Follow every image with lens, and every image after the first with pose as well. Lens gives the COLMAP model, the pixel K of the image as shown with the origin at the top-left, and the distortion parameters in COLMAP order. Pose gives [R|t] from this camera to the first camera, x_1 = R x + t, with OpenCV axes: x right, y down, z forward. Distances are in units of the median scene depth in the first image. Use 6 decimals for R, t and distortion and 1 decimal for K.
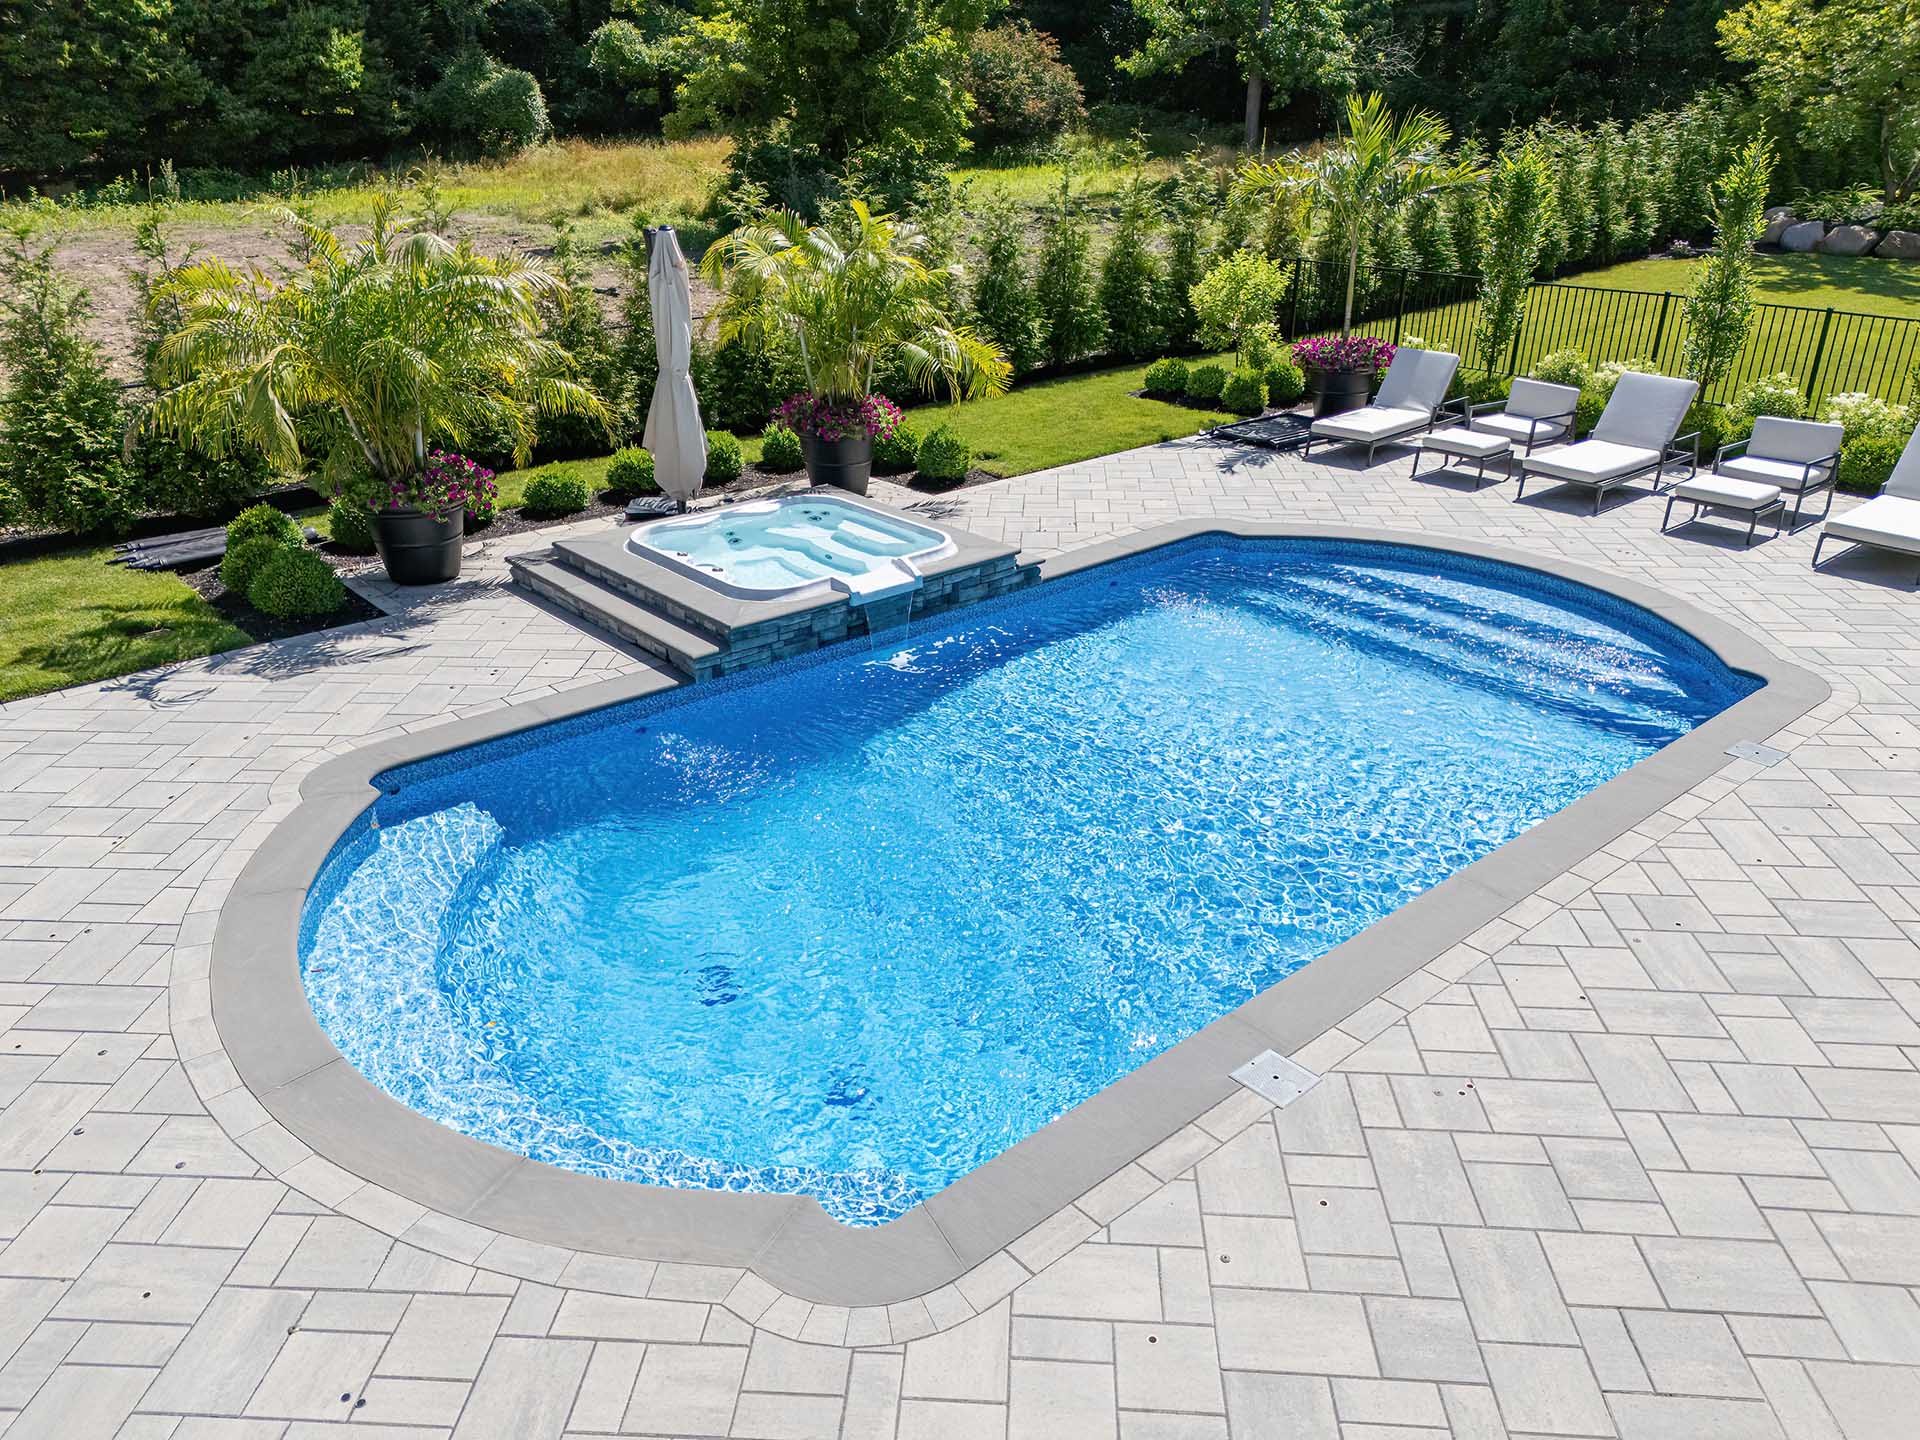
lens RADIAL K [[1418.7, 0, 956.2], [0, 1418.7, 716.9], [0, 0, 1]] dist [0.053822, -0.044410]
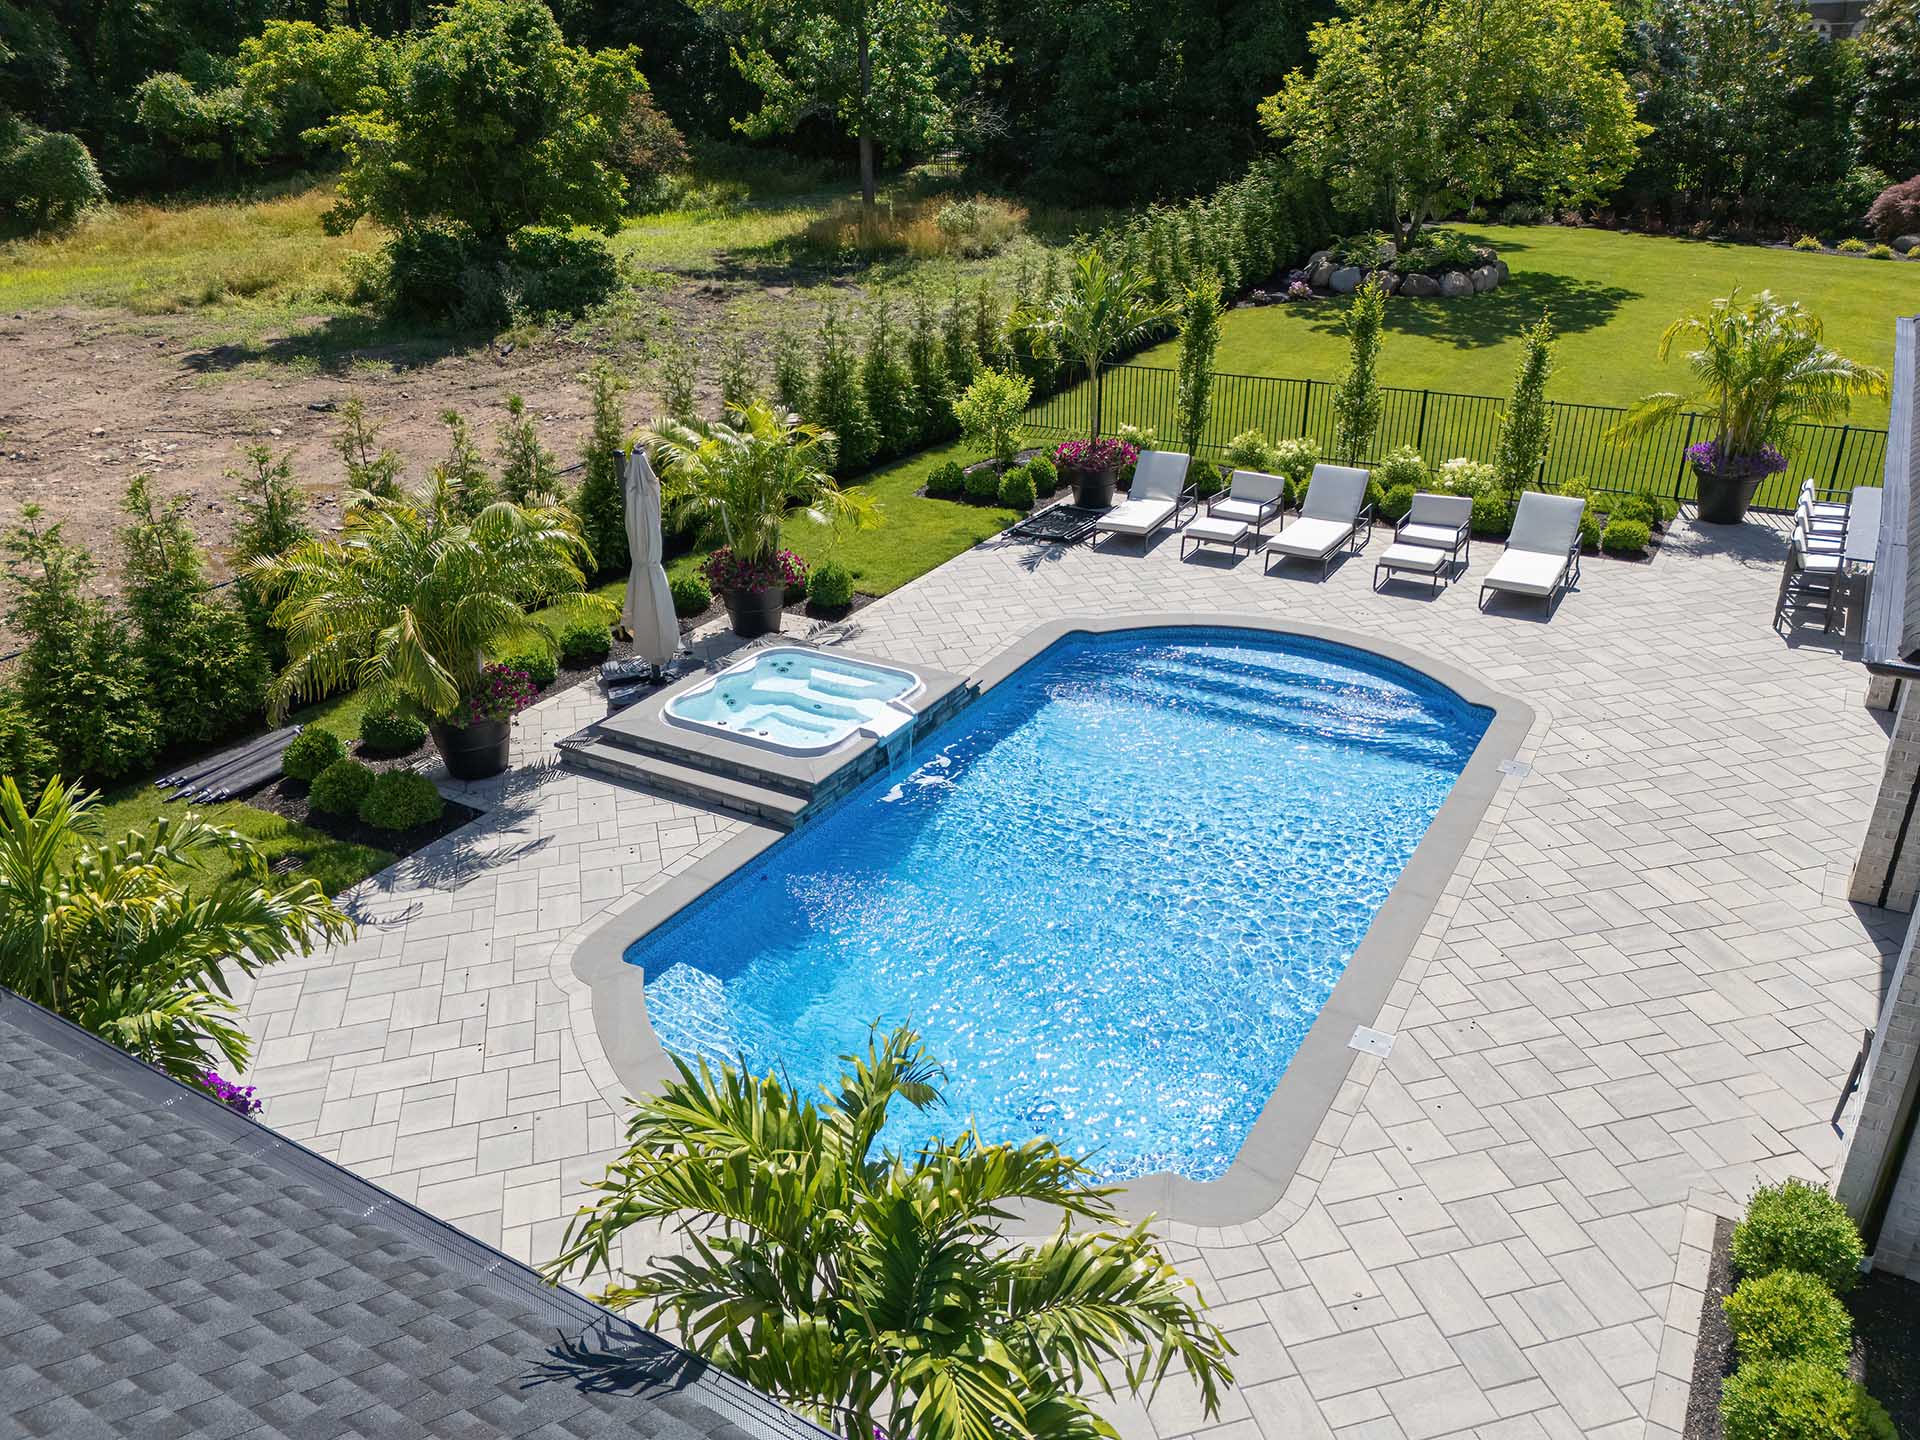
lens RADIAL K [[1418.7, 0, 961.2], [0, 1418.7, 720.4], [0, 0, 1]] dist [0.053822, -0.044410]
pose [[0.949423, -0.149105, 0.276340, -0.295733], [0.144824, 0.988804, 0.035957, -0.115155], [-0.278608, 0.005882, 0.960387, -0.219544]]
